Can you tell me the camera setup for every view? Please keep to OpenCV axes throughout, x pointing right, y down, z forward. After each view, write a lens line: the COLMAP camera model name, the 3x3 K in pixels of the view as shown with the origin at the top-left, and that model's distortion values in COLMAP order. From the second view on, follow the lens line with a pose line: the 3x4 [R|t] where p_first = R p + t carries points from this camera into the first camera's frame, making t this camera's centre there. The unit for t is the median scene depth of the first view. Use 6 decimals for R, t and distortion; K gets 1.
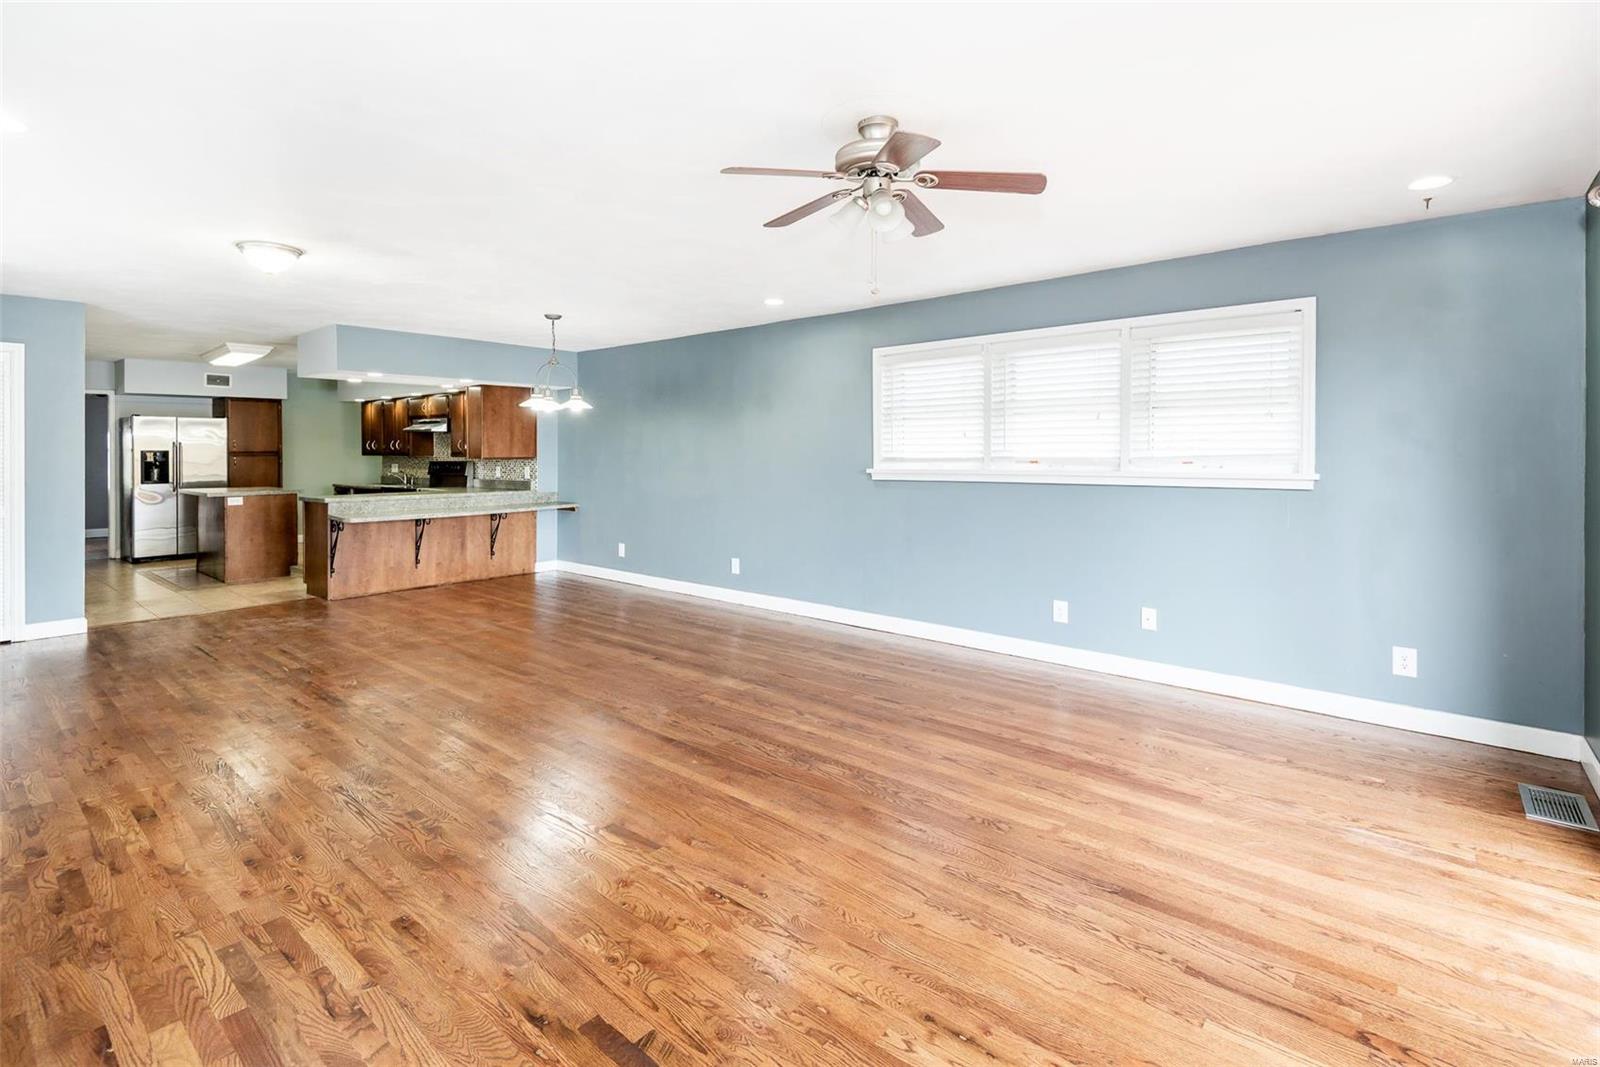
lens RADIAL K [[750.2, 0, 780.0], [0, 750.2, 451.6], [0, 0, 1]] dist [0.021125, -0.007930]
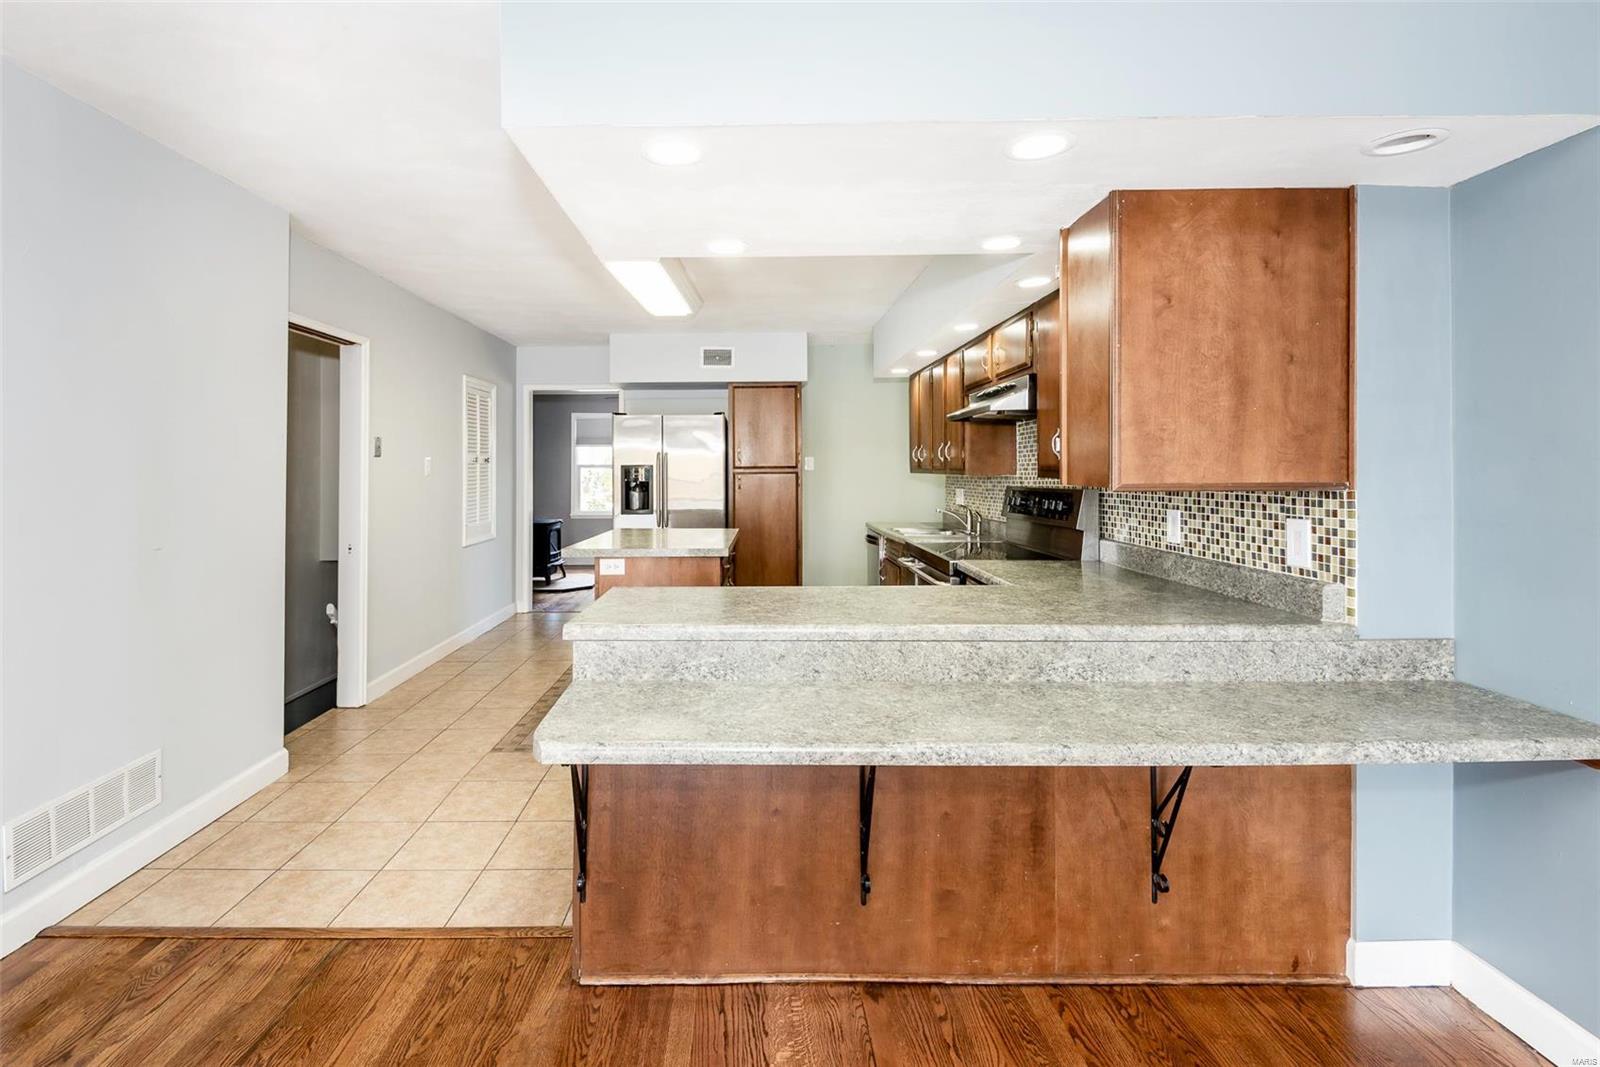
lens RADIAL K [[750.2, 0, 783.2], [0, 750.2, 466.0], [0, 0, 1]] dist [0.021125, -0.007930]
pose [[0.679717, -0.003894, -0.733464, -0.288828], [0.003916, 0.999991, -0.001680, 0.001332], [0.733464, -0.001730, 0.679726, 0.755540]]
